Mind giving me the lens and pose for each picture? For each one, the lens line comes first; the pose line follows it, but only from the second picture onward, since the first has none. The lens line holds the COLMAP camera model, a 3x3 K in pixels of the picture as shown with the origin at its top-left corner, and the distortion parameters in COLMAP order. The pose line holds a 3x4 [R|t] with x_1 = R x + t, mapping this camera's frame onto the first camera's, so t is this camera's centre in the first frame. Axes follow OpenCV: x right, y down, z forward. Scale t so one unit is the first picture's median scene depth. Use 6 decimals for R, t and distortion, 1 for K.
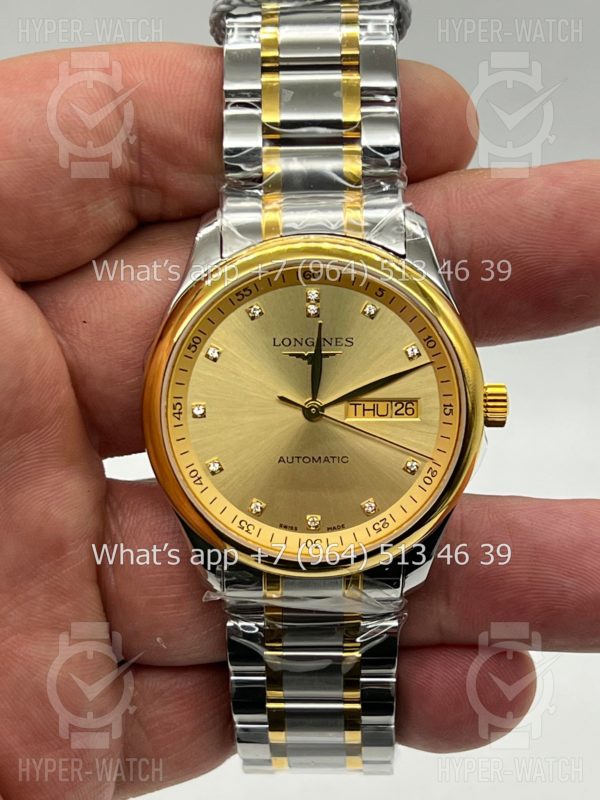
lens RADIAL K [[1842.6, 0, 300.0], [0, 1842.6, 400.0], [0, 0, 1]] dist [0.175074, -0.471735]
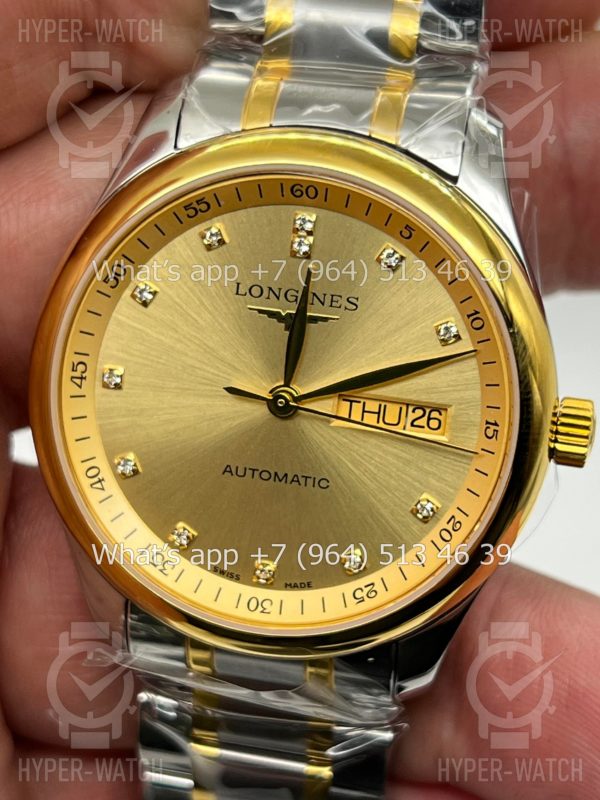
lens RADIAL K [[1842.6, 0, 300.0], [0, 1842.6, 400.0], [0, 0, 1]] dist [0.175074, -0.471735]
pose [[0.978937, 0.137283, -0.151114, 0.109754], [-0.132140, 0.990271, 0.043609, -0.023726], [0.155630, -0.022722, 0.987554, 0.363244]]
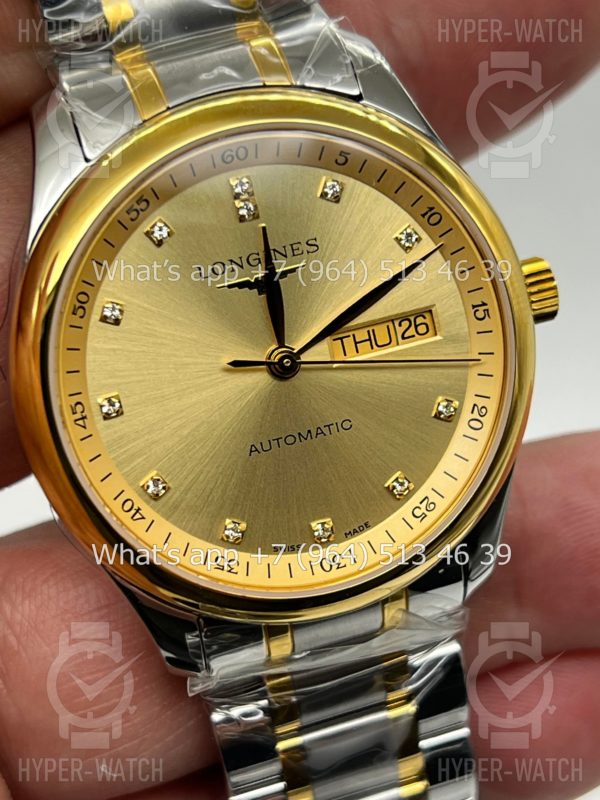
lens RADIAL K [[1842.6, 0, 300.0], [0, 1842.6, 400.0], [0, 0, 1]] dist [0.175074, -0.471735]
pose [[0.950970, -0.245311, 0.188359, -0.111372], [0.244139, 0.969283, 0.029771, 0.000564], [-0.189876, 0.017675, 0.981649, 0.367288]]
